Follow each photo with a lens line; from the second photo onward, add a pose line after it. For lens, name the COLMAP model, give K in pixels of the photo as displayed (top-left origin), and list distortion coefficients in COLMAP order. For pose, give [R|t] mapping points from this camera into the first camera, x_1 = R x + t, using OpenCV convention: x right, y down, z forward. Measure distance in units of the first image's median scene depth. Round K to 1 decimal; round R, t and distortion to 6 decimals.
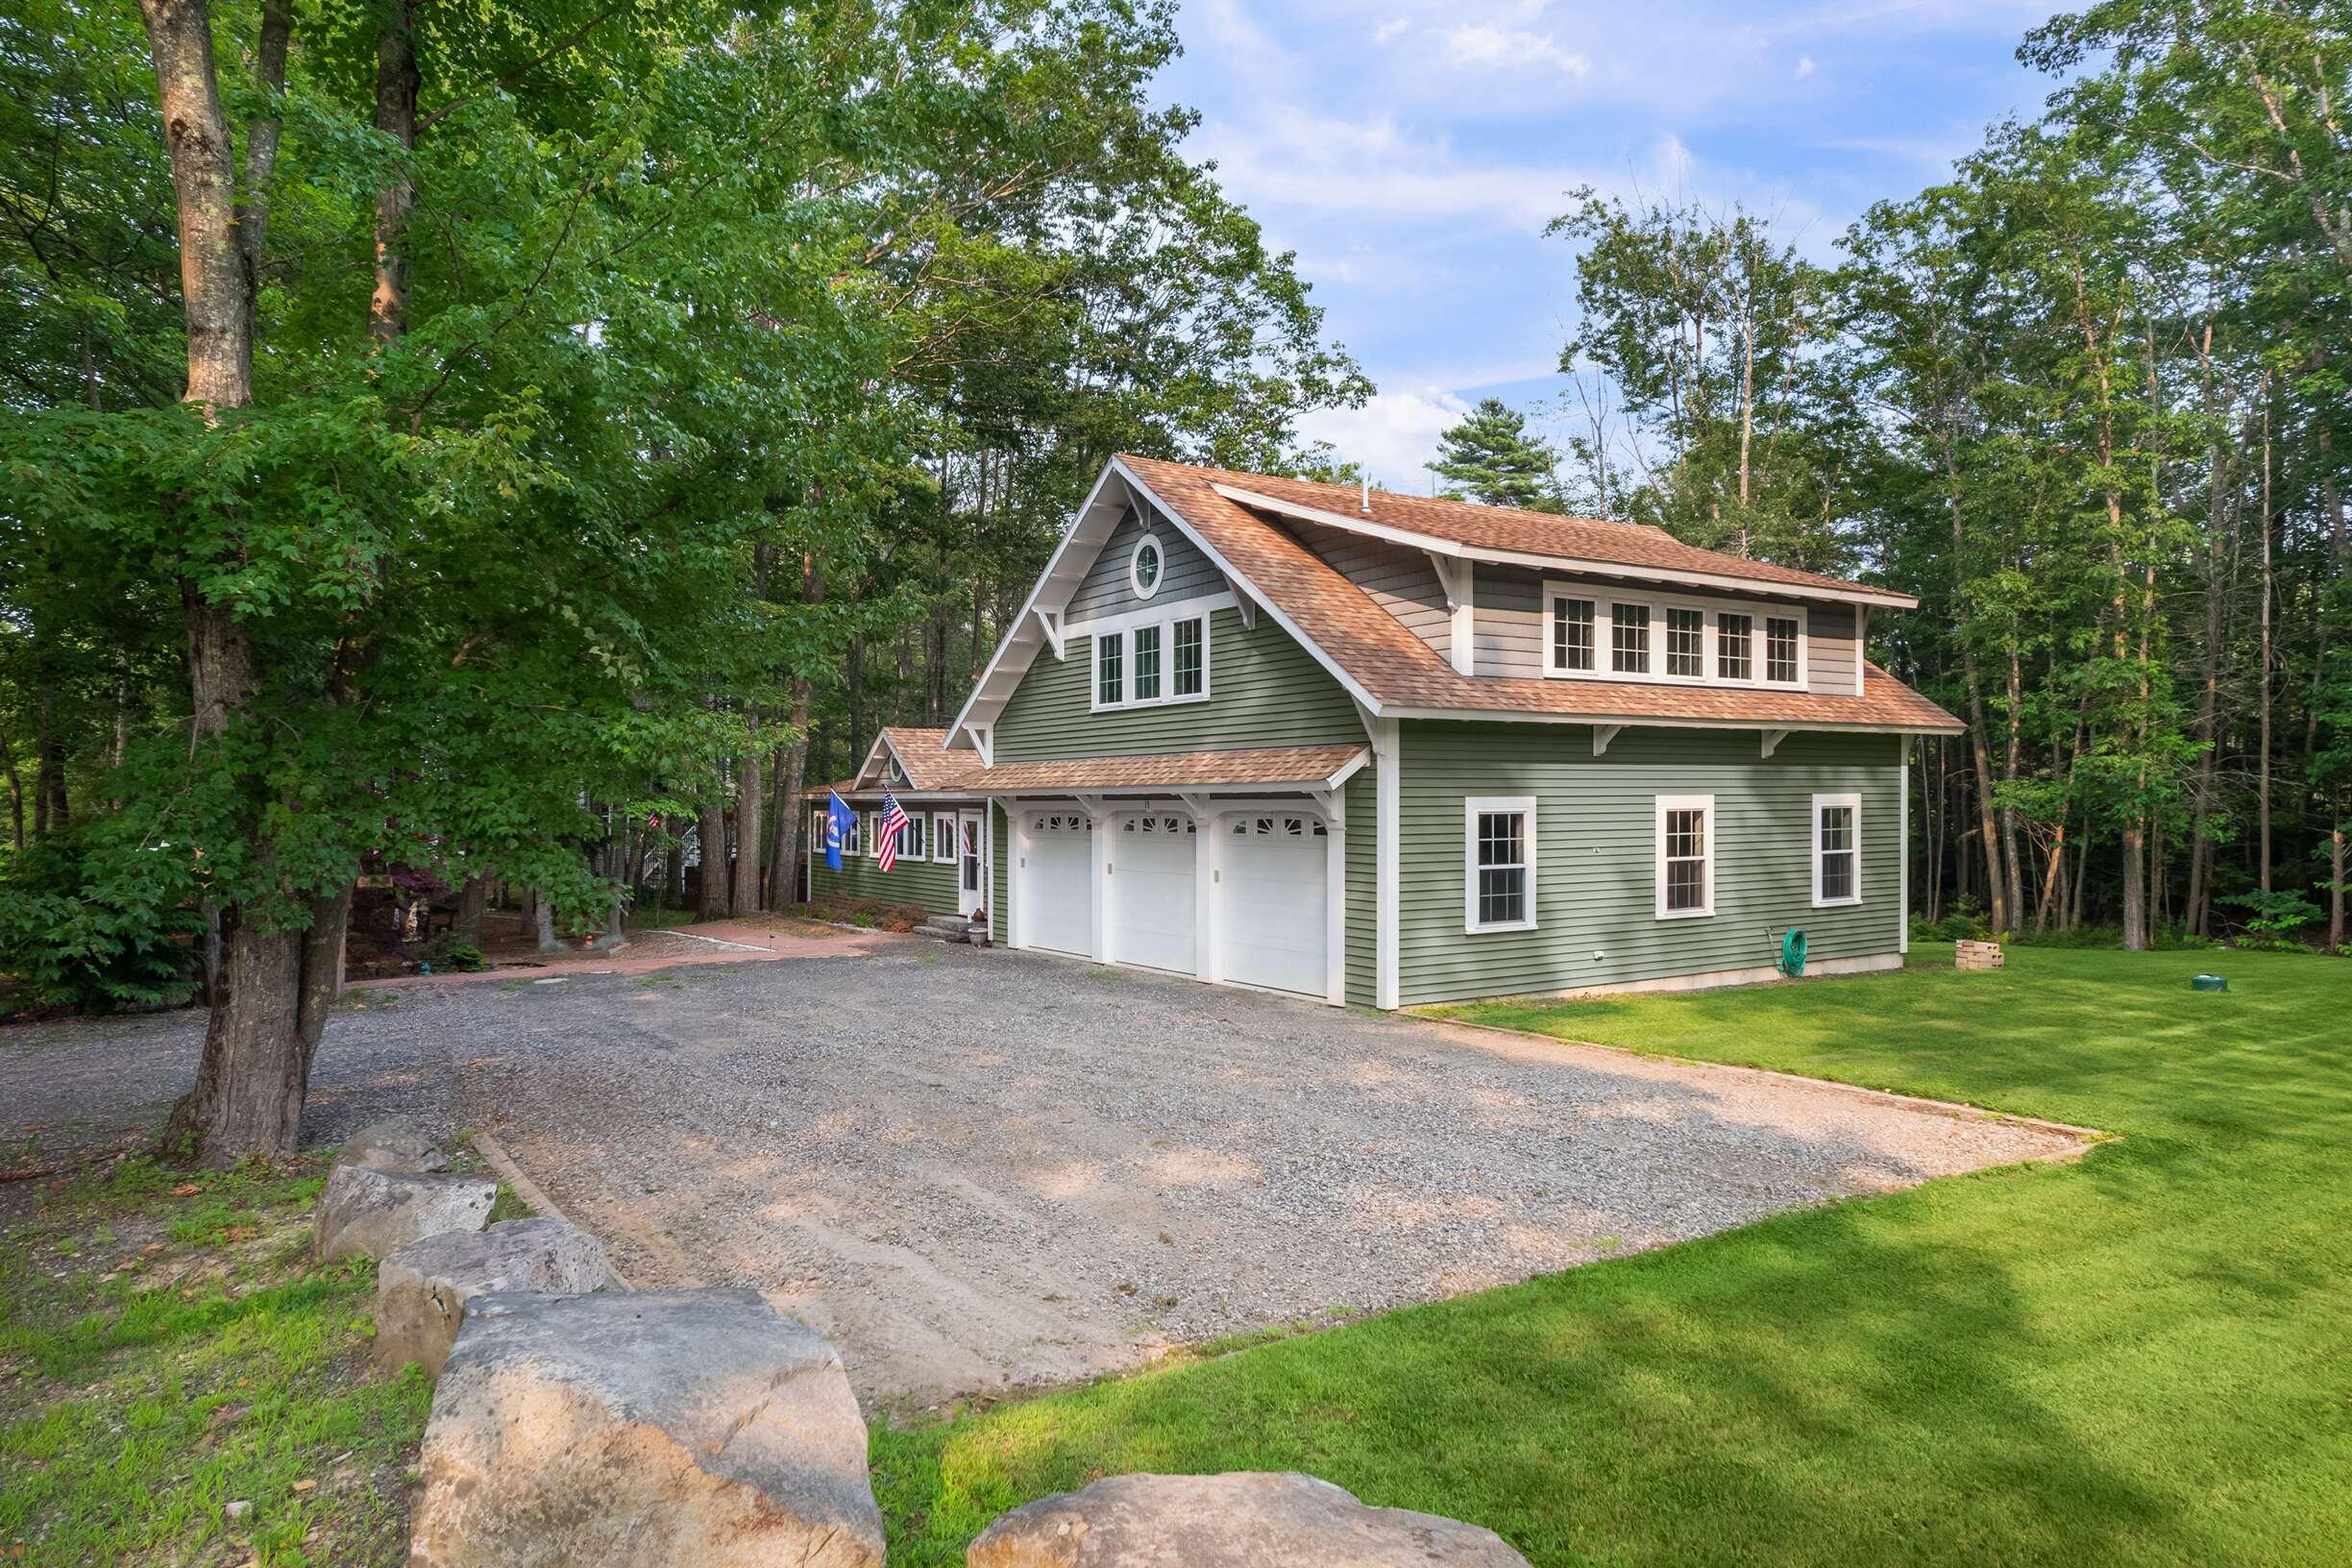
lens RADIAL K [[1520.9, 0, 1165.6], [0, 1520.9, 795.7], [0, 0, 1]] dist [-0.032480, -0.001008]
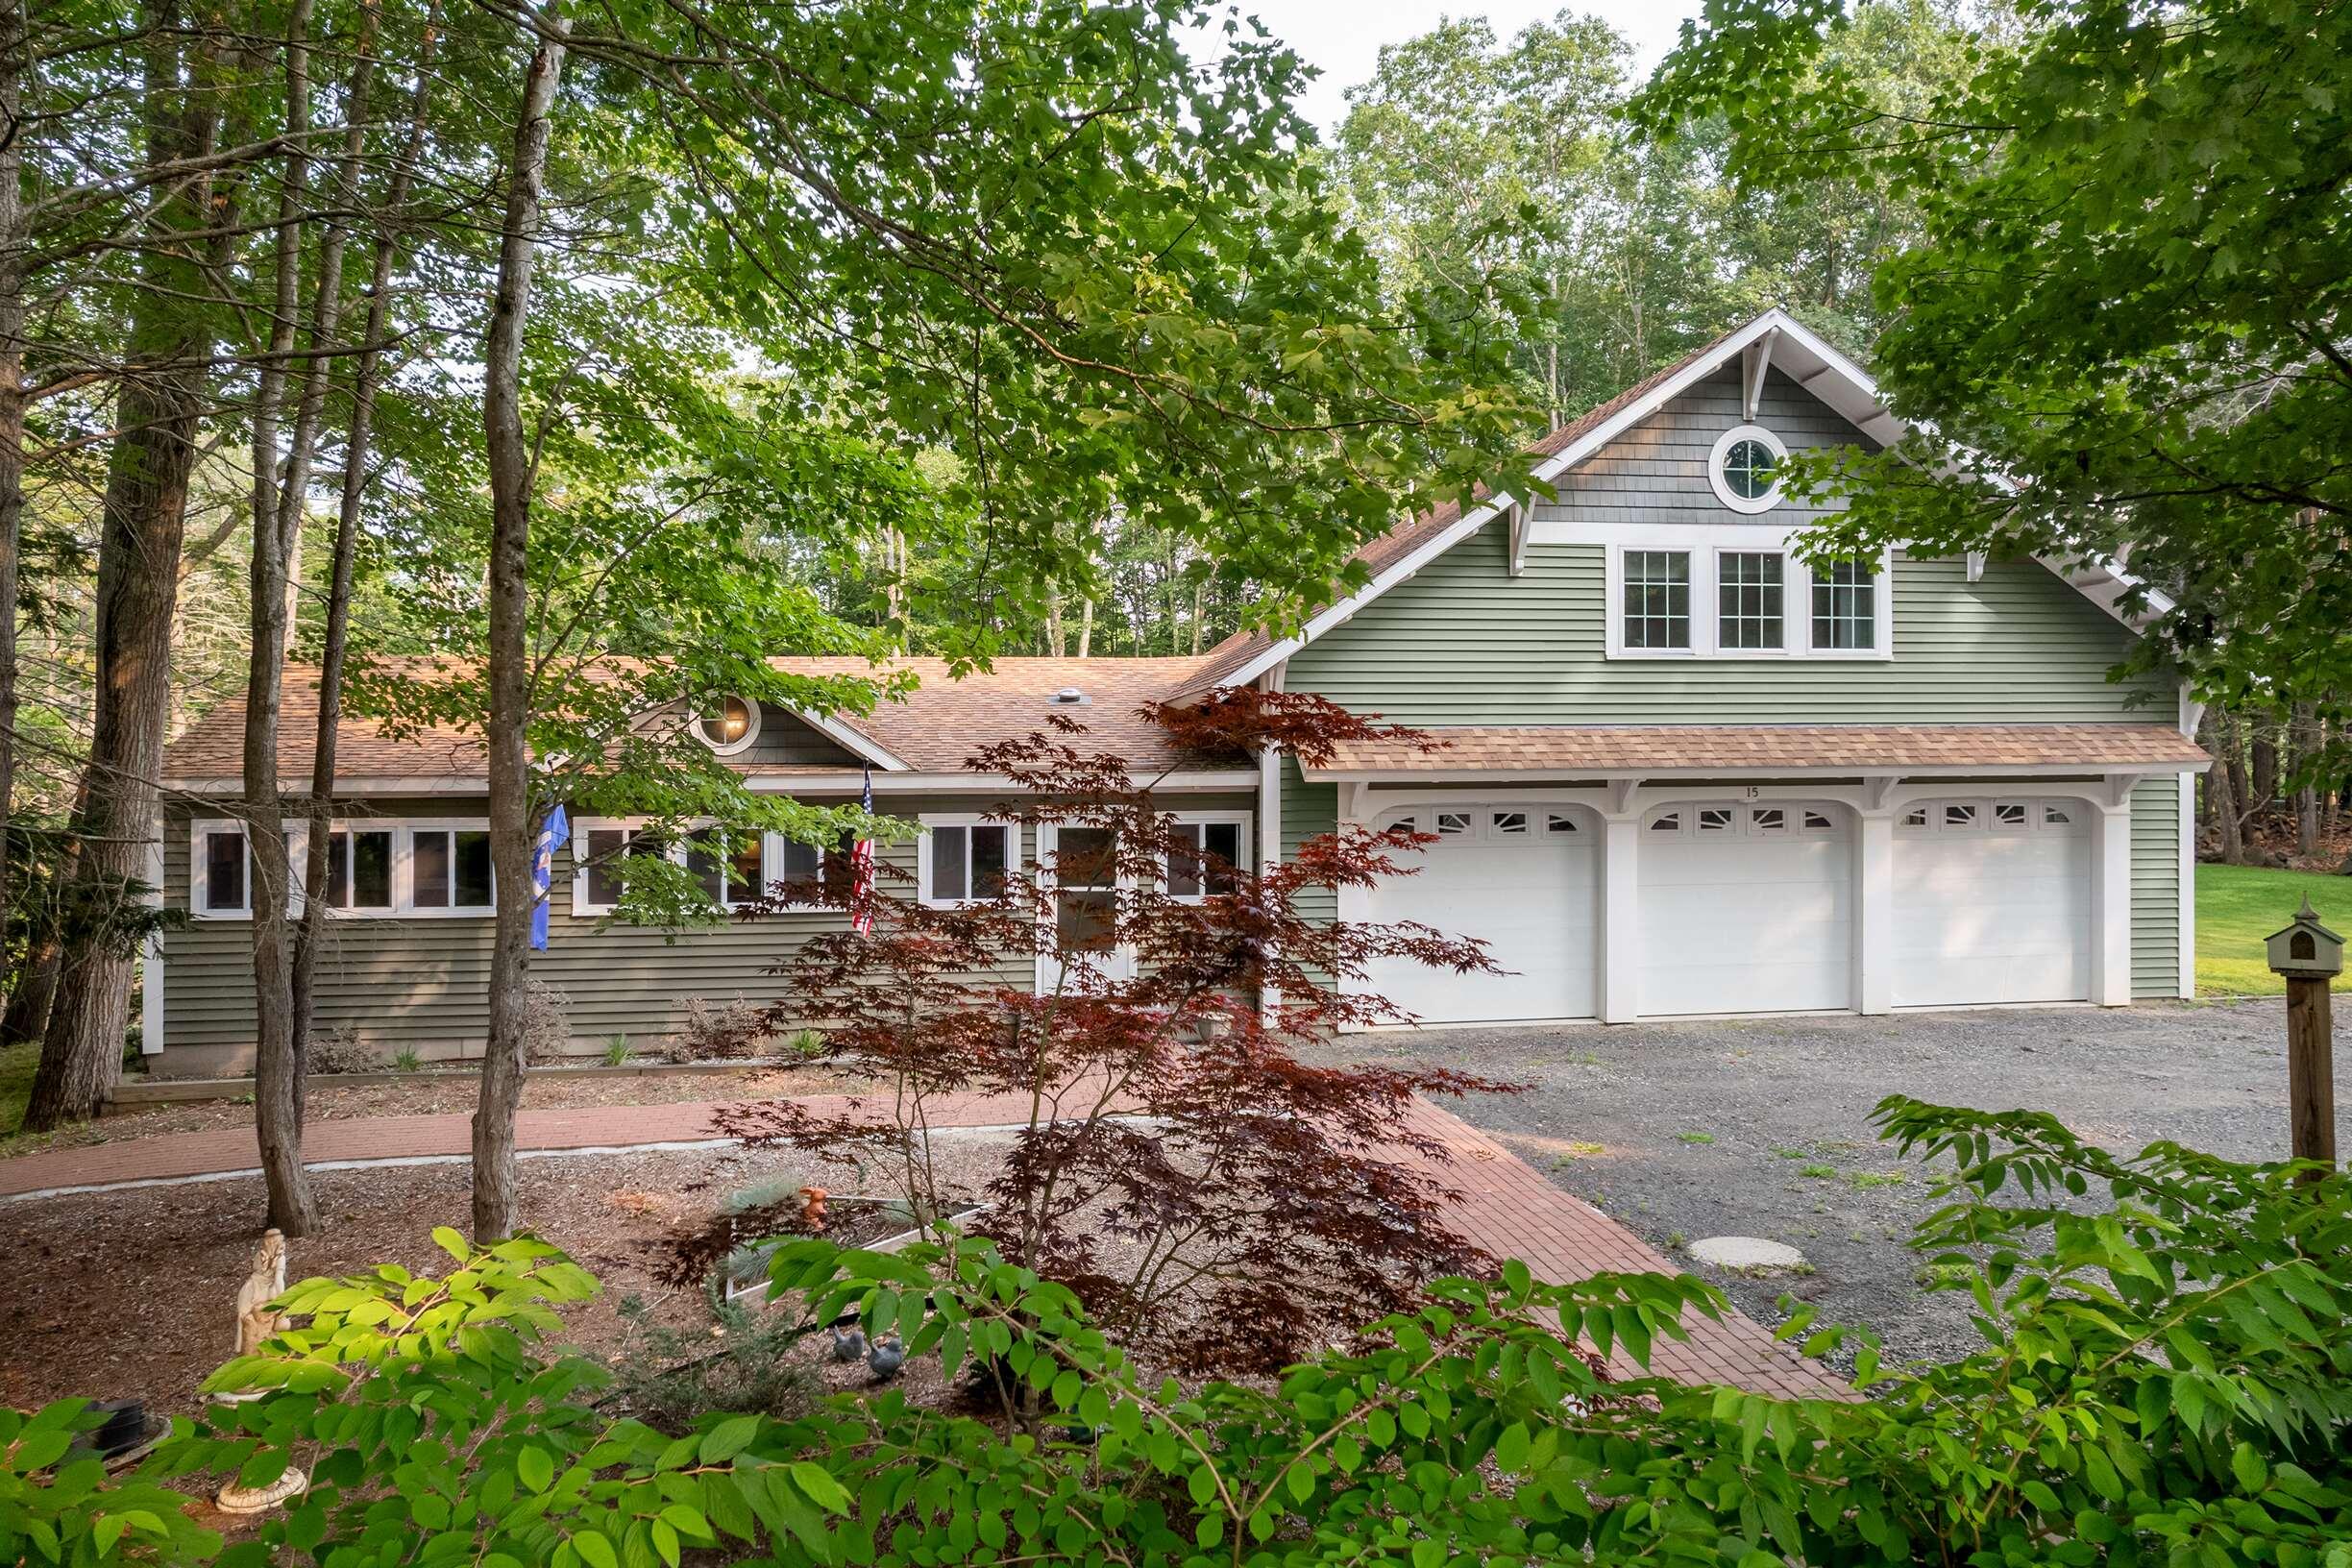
lens RADIAL K [[1420.8, 0, 1171.7], [0, 1420.8, 791.6], [0, 0, 1]] dist [-0.027755, 0.000162]
pose [[0.430723, 0.000545, 0.902484, -0.684002], [0.005096, 0.999982, -0.003036, 0.006069], [-0.902470, 0.005907, 0.430712, 0.869932]]
